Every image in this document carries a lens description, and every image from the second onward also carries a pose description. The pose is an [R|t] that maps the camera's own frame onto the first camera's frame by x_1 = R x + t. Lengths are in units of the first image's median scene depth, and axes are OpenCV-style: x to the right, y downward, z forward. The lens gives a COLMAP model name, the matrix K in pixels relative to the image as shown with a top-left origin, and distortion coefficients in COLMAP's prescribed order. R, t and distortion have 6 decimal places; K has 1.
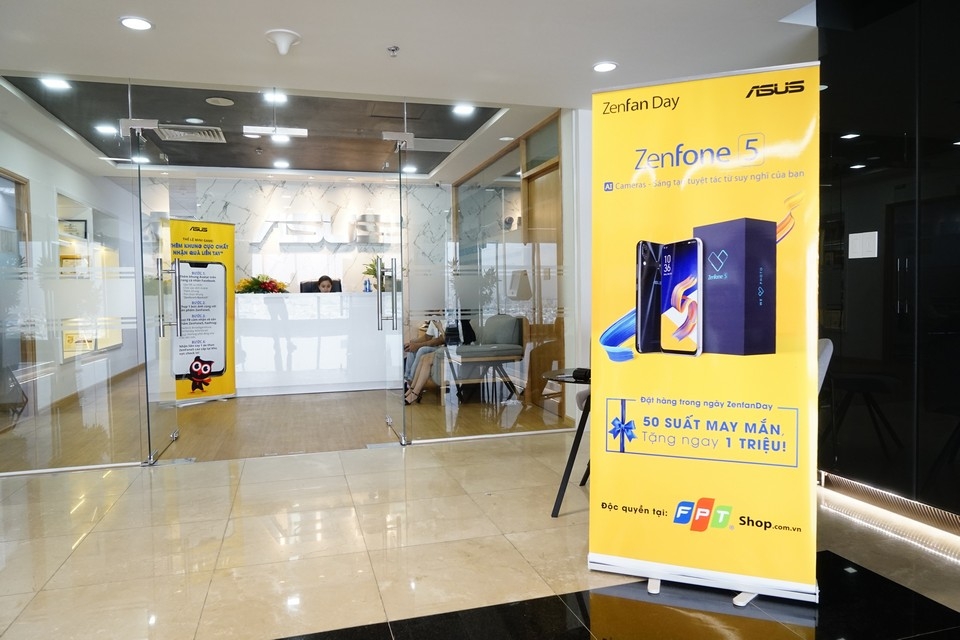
lens RADIAL K [[653.6, 0, 480.3], [0, 653.6, 320.6], [0, 0, 1]] dist [-0.005013, 0.000362]
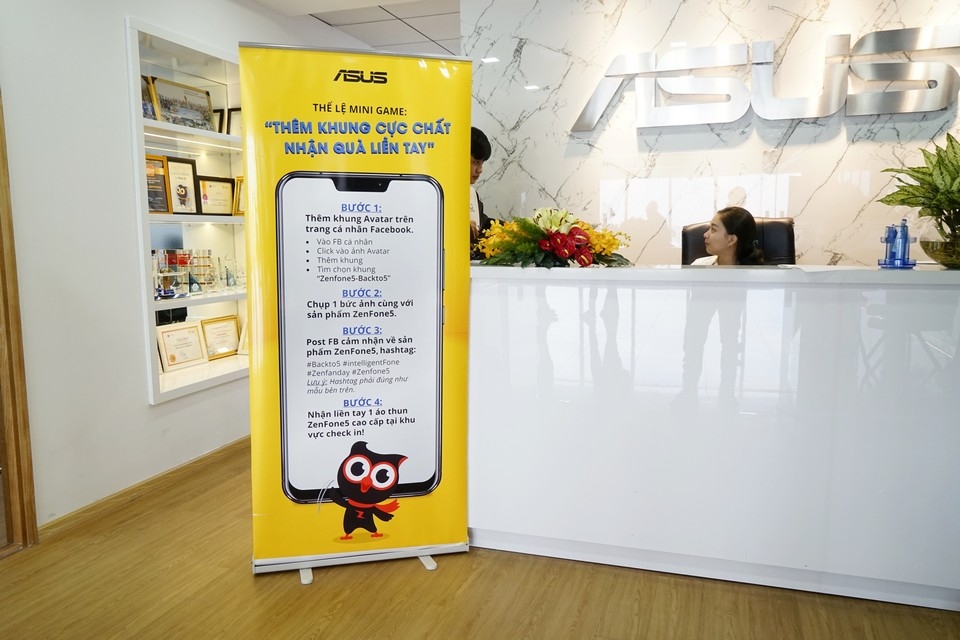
lens RADIAL K [[717.2, 0, 478.4], [0, 717.2, 319.4], [0, 0, 1]] dist [-0.024318, -0.001706]
pose [[0.821167, 0.075128, -0.565722, -0.159594], [-0.025899, 0.995182, 0.094566, -0.050560], [0.570100, -0.063003, 0.819156, 0.709218]]
